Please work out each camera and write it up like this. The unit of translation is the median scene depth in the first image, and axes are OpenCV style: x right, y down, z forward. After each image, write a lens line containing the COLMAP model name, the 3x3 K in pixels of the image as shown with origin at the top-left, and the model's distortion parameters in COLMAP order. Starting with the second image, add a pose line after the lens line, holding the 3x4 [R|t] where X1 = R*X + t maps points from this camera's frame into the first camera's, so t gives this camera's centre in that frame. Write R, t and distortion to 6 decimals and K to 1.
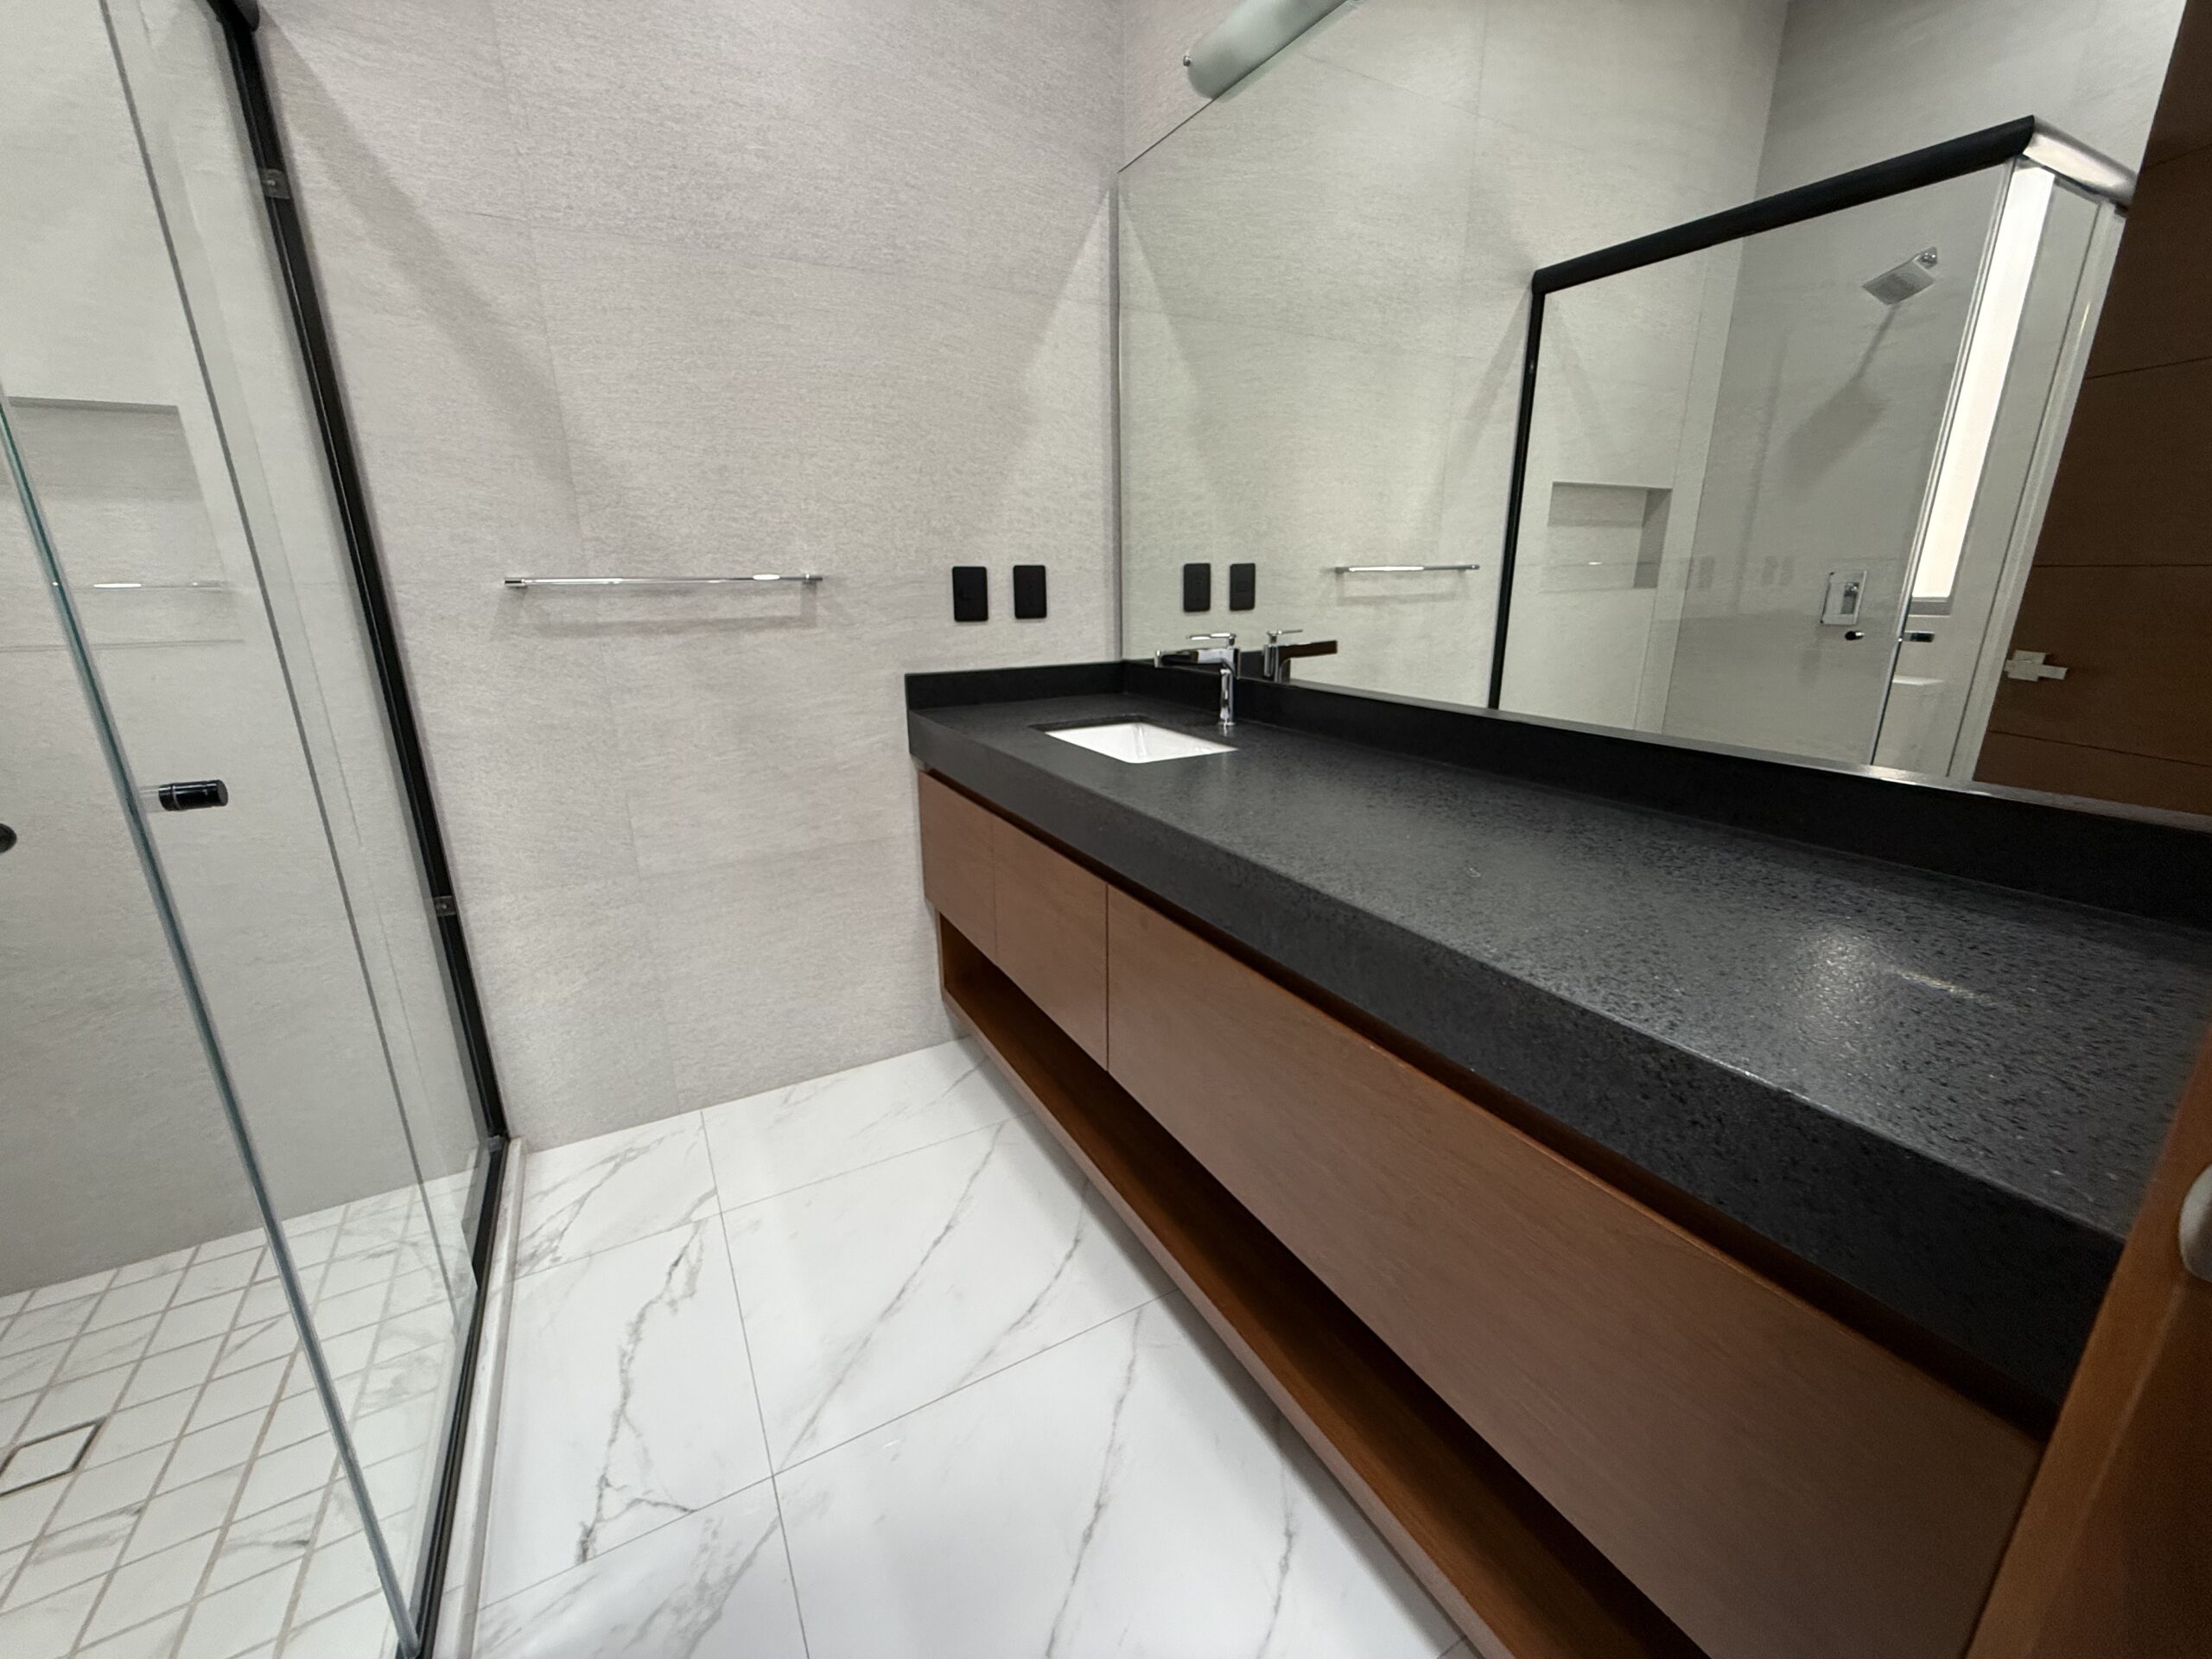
lens RADIAL K [[882.3, 0, 1109.3], [0, 882.3, 831.4], [0, 0, 1]] dist [-0.000387, 0.000868]
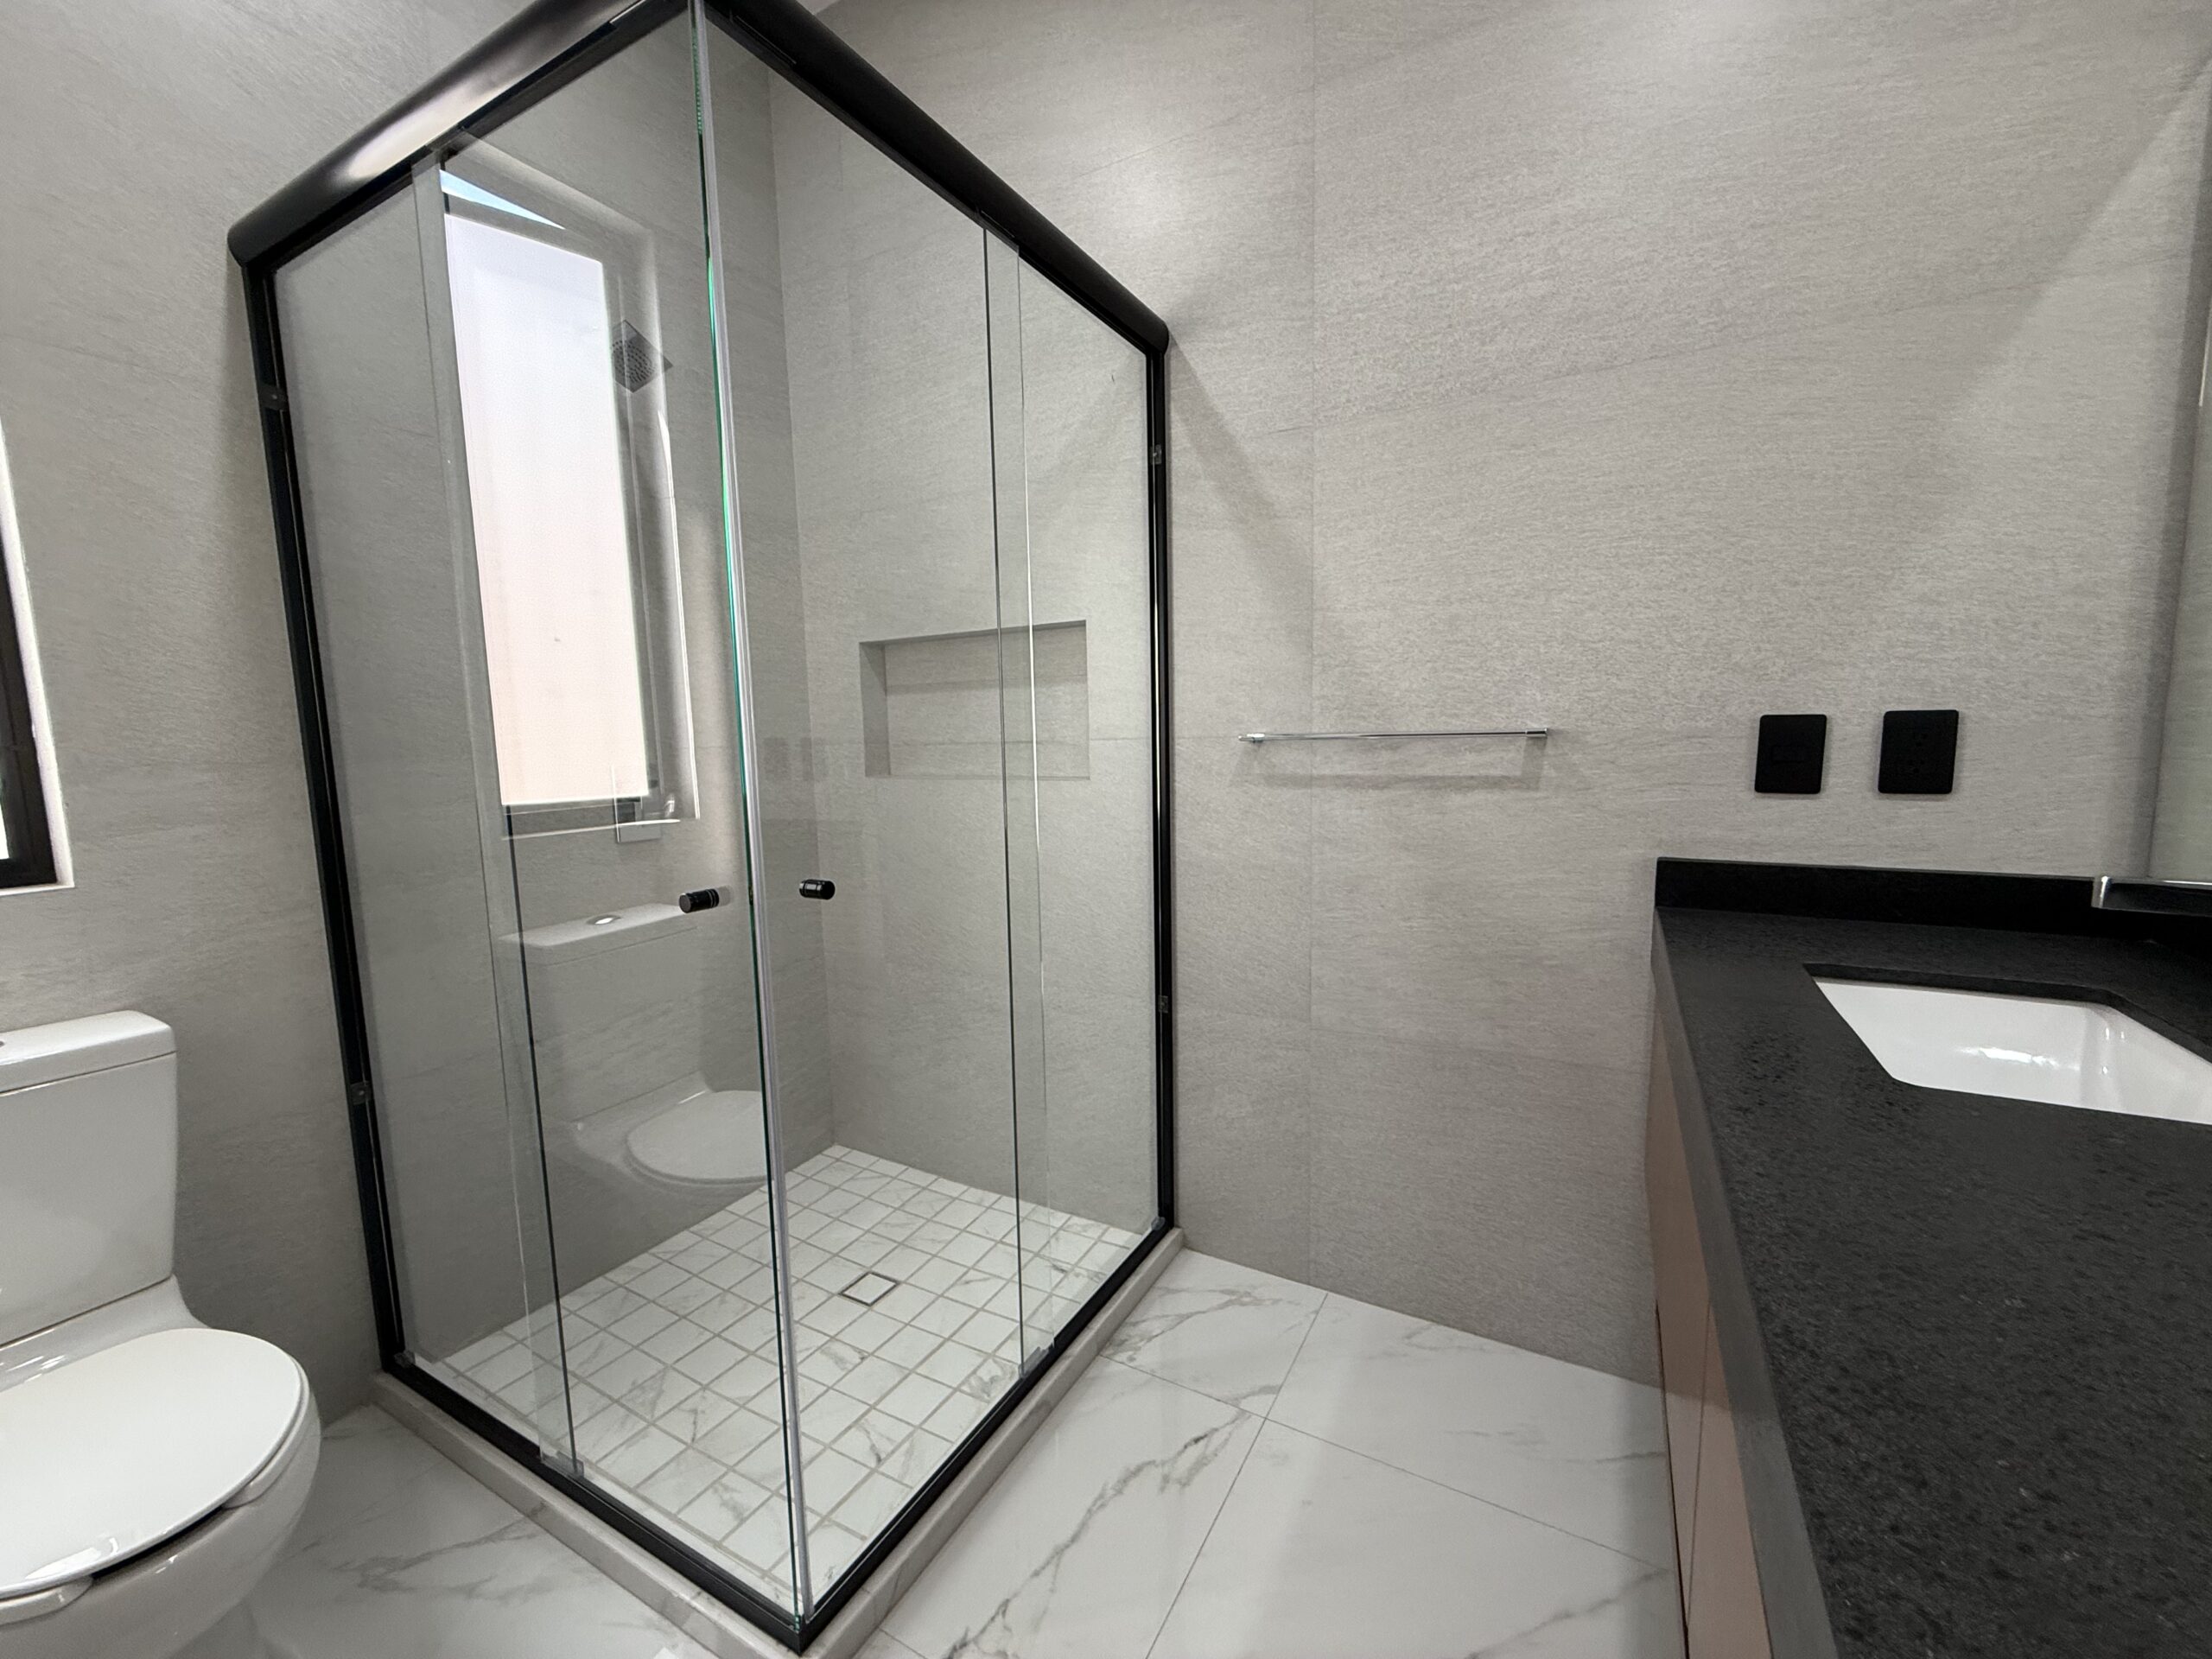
lens RADIAL K [[882.3, 0, 1115.3], [0, 882.3, 834.5], [0, 0, 1]] dist [-0.000387, 0.000868]
pose [[0.521880, 0.097331, -0.847448, 0.174454], [-0.228373, 0.973145, -0.028871, -0.080812], [0.821880, 0.208602, 0.530093, 0.258800]]
